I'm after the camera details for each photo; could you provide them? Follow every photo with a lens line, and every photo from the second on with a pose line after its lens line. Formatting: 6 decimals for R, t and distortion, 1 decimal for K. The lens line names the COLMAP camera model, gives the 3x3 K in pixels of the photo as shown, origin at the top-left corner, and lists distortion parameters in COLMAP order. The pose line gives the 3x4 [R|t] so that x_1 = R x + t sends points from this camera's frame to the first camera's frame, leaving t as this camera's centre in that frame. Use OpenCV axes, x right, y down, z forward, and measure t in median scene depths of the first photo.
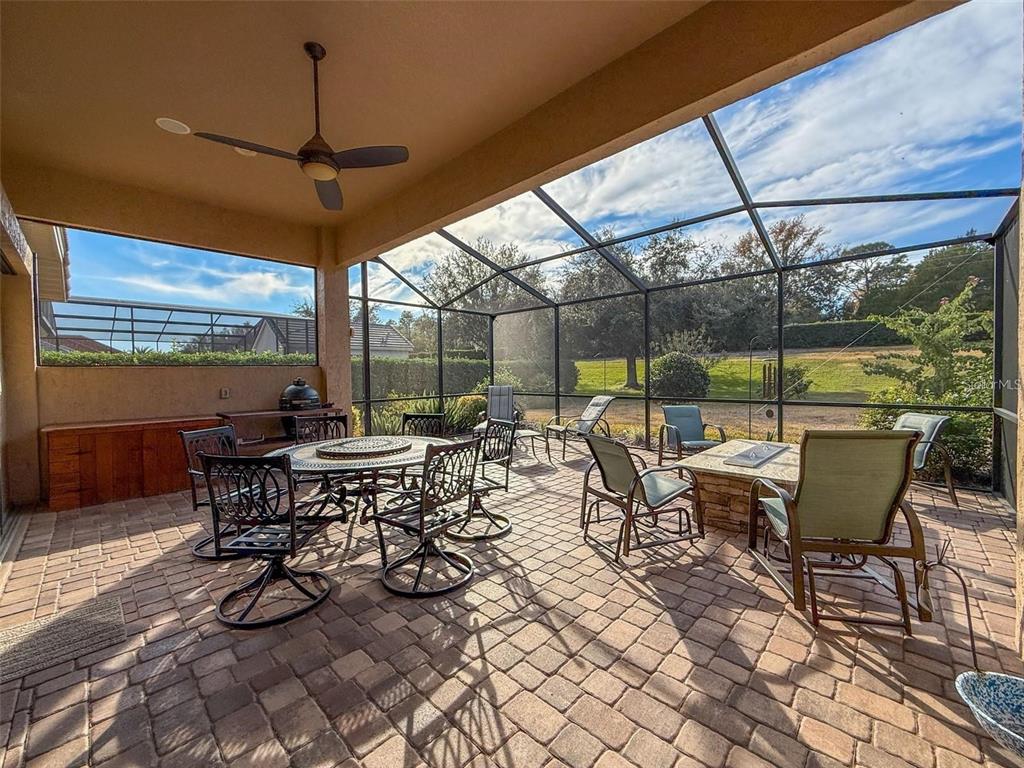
lens RADIAL K [[419.8, 0, 504.0], [0, 419.8, 384.3], [0, 0, 1]] dist [0.002385, 0.000191]
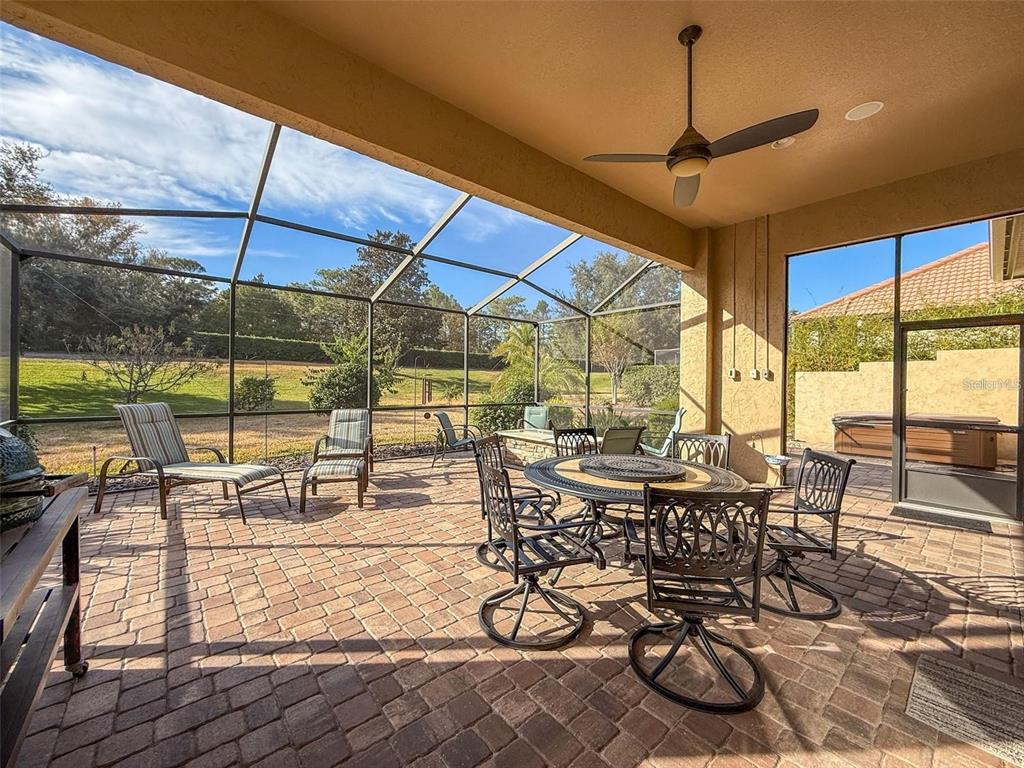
lens RADIAL K [[411.7, 0, 486.5], [0, 411.7, 384.2], [0, 0, 1]] dist [-0.002207, -0.000152]
pose [[0.106949, 0.001828, 0.994263, -0.561384], [0.009604, 0.999950, -0.002871, -0.028942], [-0.994218, 0.009856, 0.106926, 0.590839]]
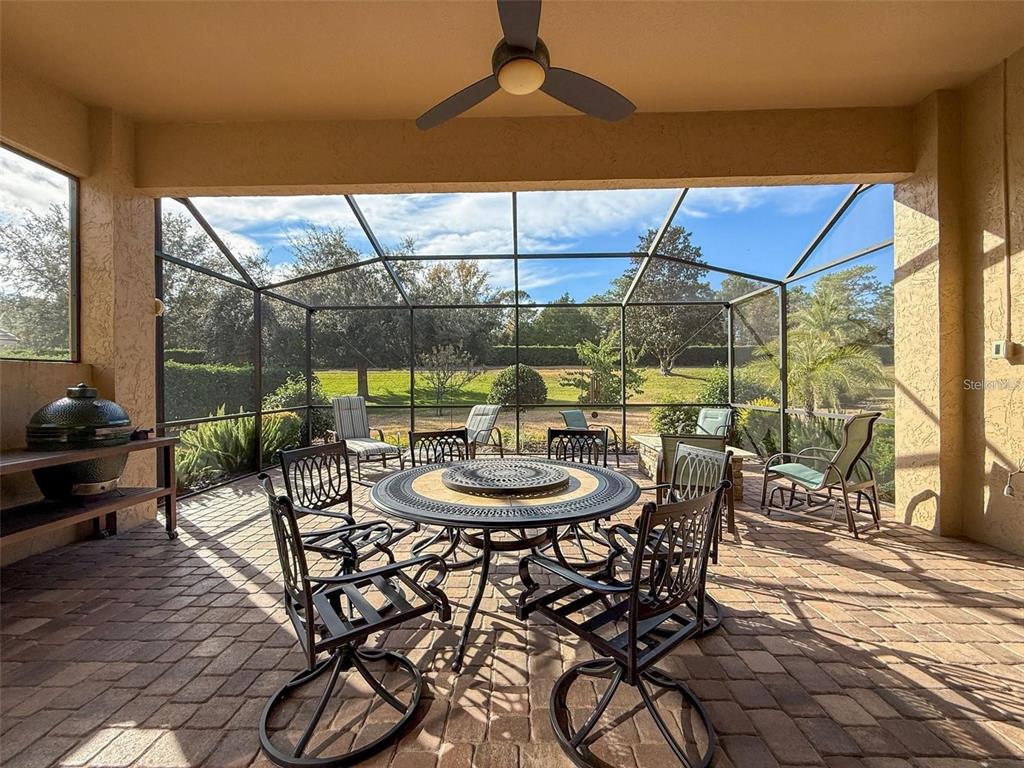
lens RADIAL K [[391.9, 0, 510.5], [0, 391.9, 379.7], [0, 0, 1]] dist [0.000190, 0.000676]
pose [[0.731914, 0.010262, 0.681320, -0.285075], [0.012664, 0.999509, -0.028658, -0.008588], [-0.681279, 0.029603, 0.731425, 0.161481]]
